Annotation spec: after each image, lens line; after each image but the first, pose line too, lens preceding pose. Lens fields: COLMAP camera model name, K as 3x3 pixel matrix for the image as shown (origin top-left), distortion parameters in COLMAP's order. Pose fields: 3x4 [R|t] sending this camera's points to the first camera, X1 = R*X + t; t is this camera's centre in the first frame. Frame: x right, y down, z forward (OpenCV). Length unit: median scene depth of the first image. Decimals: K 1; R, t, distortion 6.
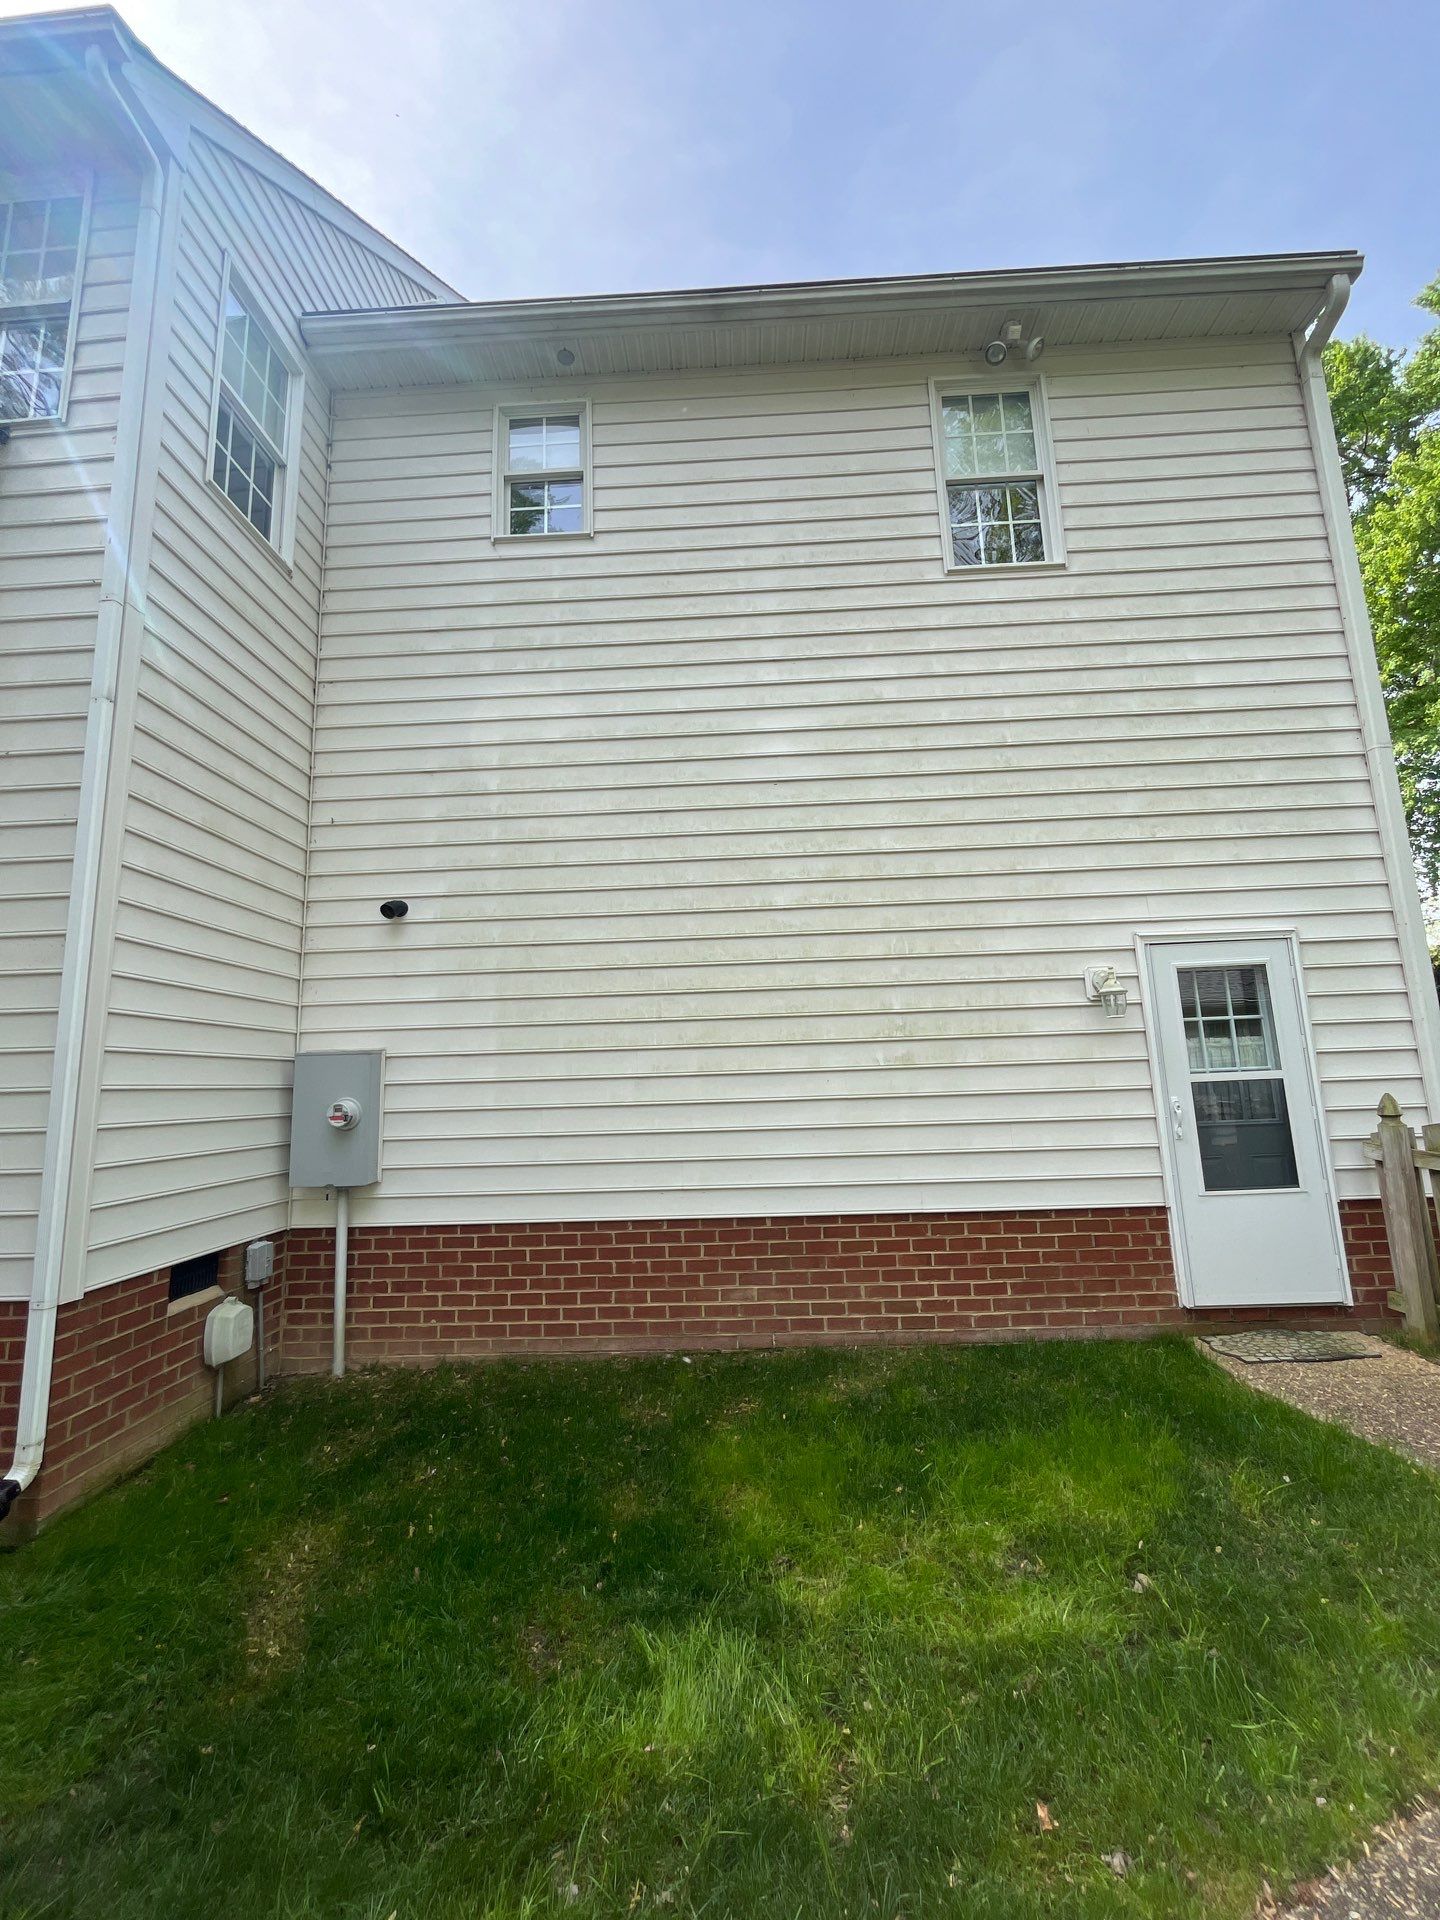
lens RADIAL K [[783.1, 0, 720.0], [0, 783.1, 960.0], [0, 0, 1]] dist [-0.002968, 0.000044]
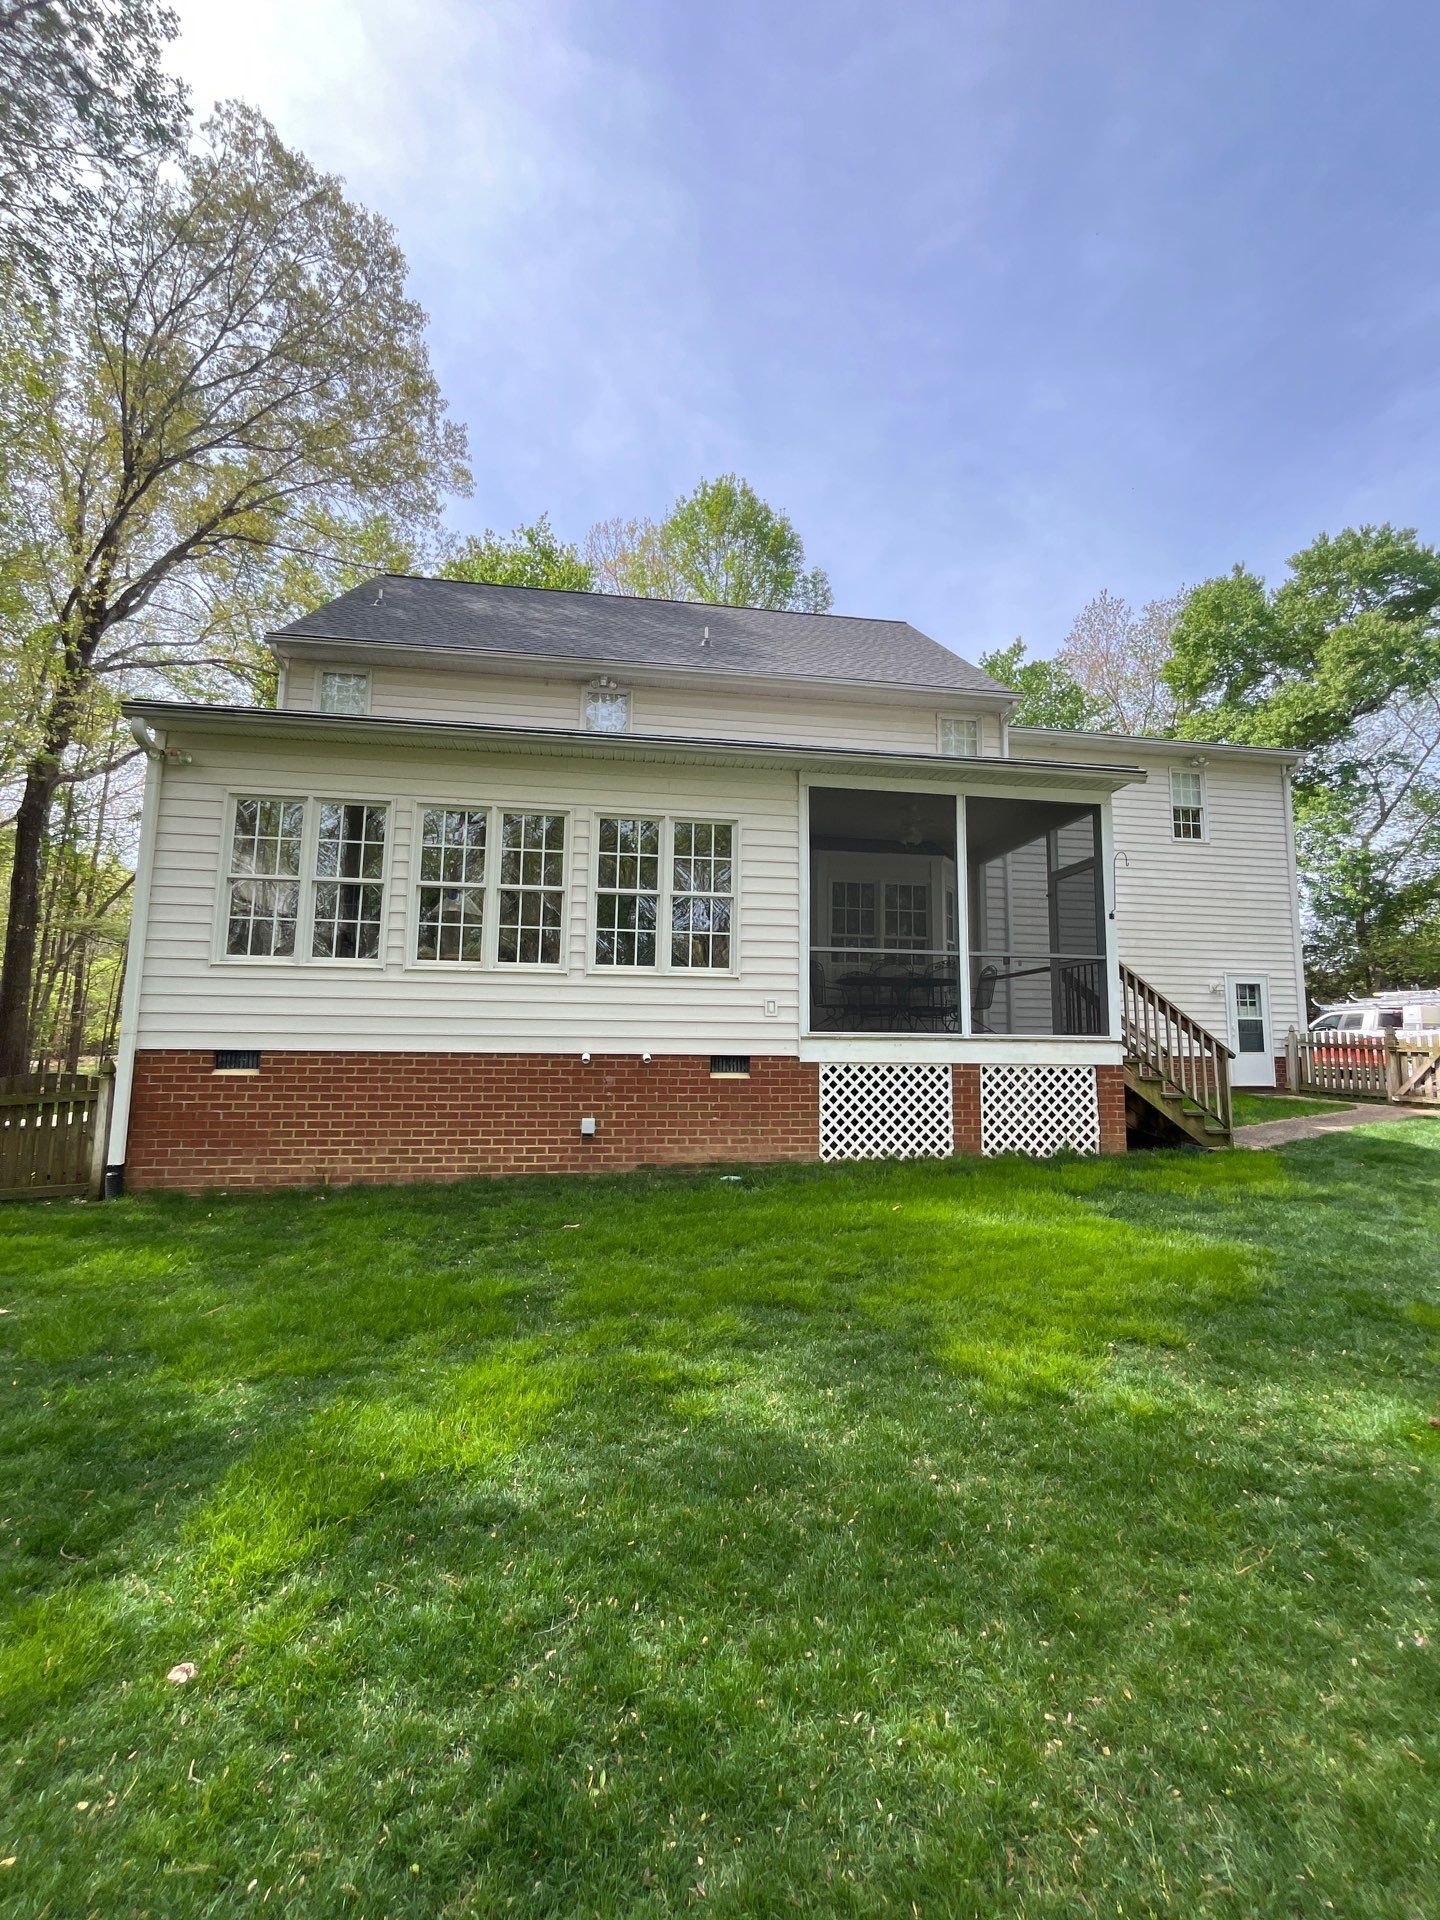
lens RADIAL K [[783.1, 0, 720.0], [0, 783.1, 960.0], [0, 0, 1]] dist [-0.002968, 0.000044]
pose [[0.982454, 0.069047, 0.173251, -2.036459], [-0.076564, 0.996375, 0.037080, -0.041757], [-0.170063, -0.049695, 0.984179, -1.769617]]
